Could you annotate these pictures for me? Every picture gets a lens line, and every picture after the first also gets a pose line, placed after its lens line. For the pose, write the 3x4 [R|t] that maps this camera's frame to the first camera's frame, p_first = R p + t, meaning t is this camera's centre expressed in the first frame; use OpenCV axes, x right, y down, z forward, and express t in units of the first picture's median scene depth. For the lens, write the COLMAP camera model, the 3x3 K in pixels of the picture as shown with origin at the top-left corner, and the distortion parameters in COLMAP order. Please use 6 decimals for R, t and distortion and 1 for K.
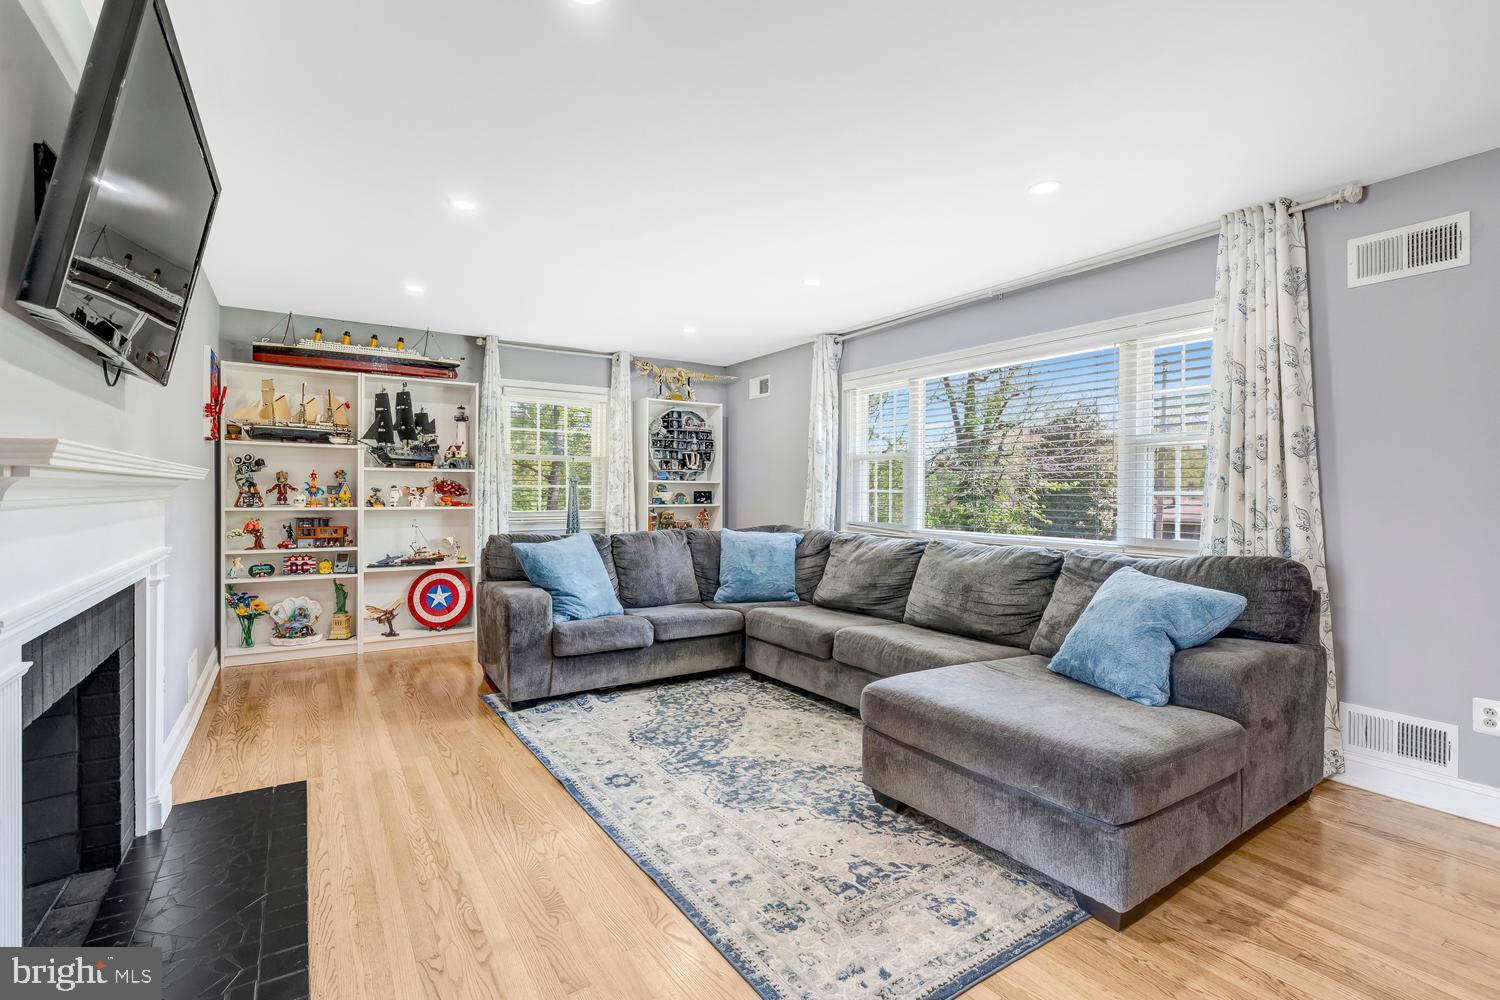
lens RADIAL K [[688.4, 0, 752.9], [0, 688.4, 498.3], [0, 0, 1]] dist [-0.007951, 0.002726]
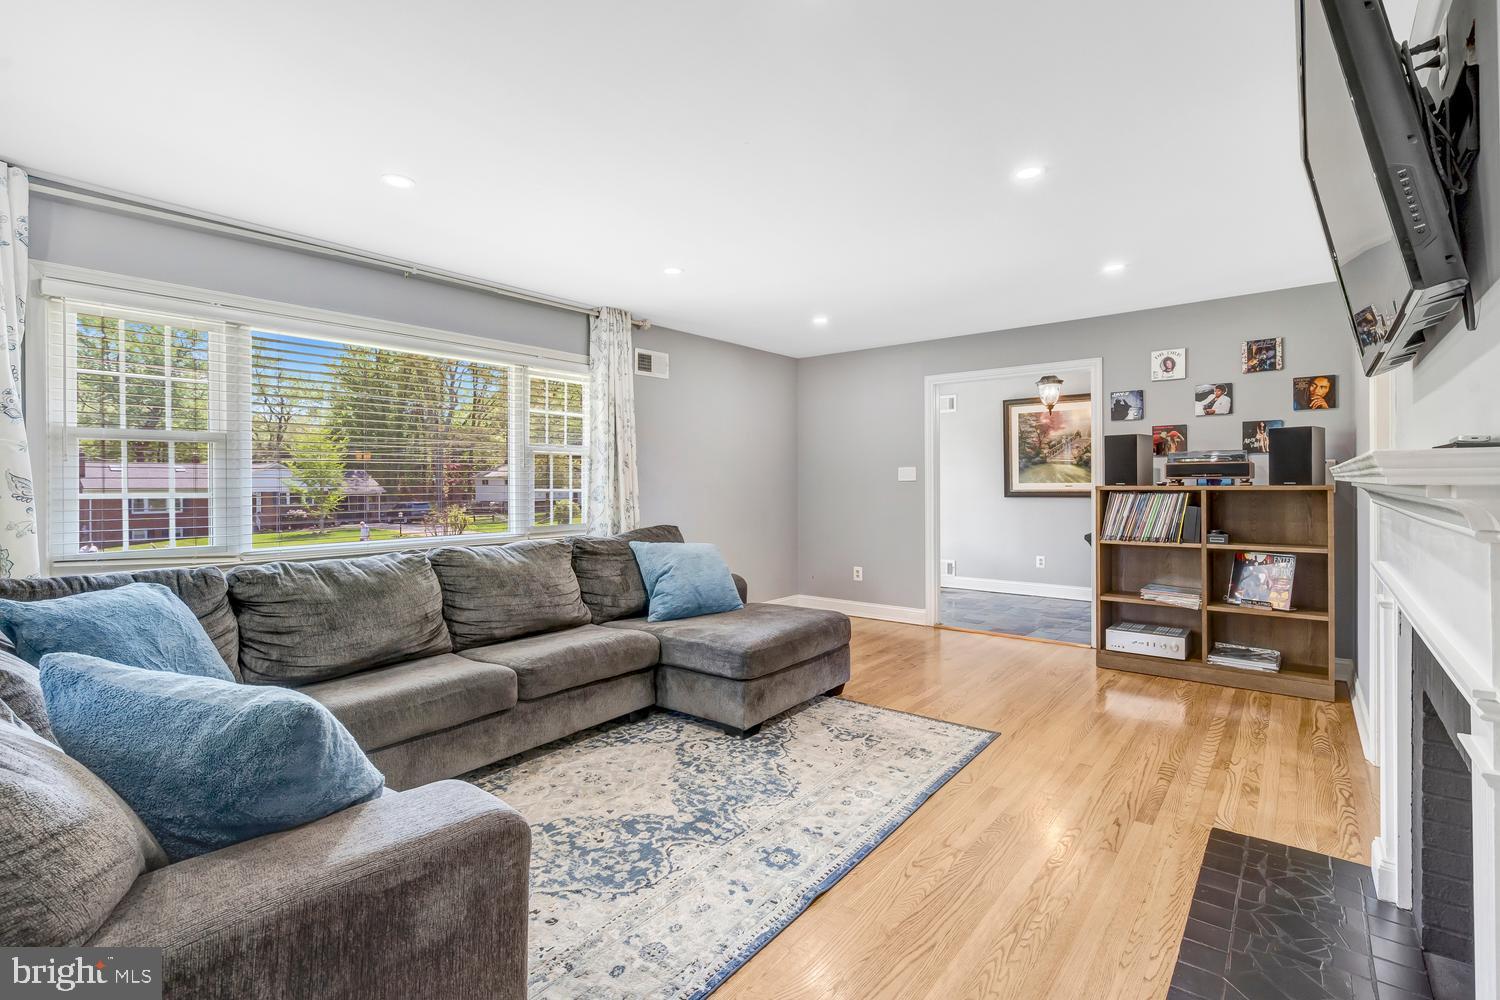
lens RADIAL K [[688.4, 0, 742.1], [0, 688.4, 487.5], [0, 0, 1]] dist [-0.007951, 0.002726]
pose [[-0.300848, -0.008430, 0.953635, -0.936195], [0.017250, 0.999749, 0.014280, -0.032282], [-0.953516, 0.020746, -0.300627, 1.272854]]
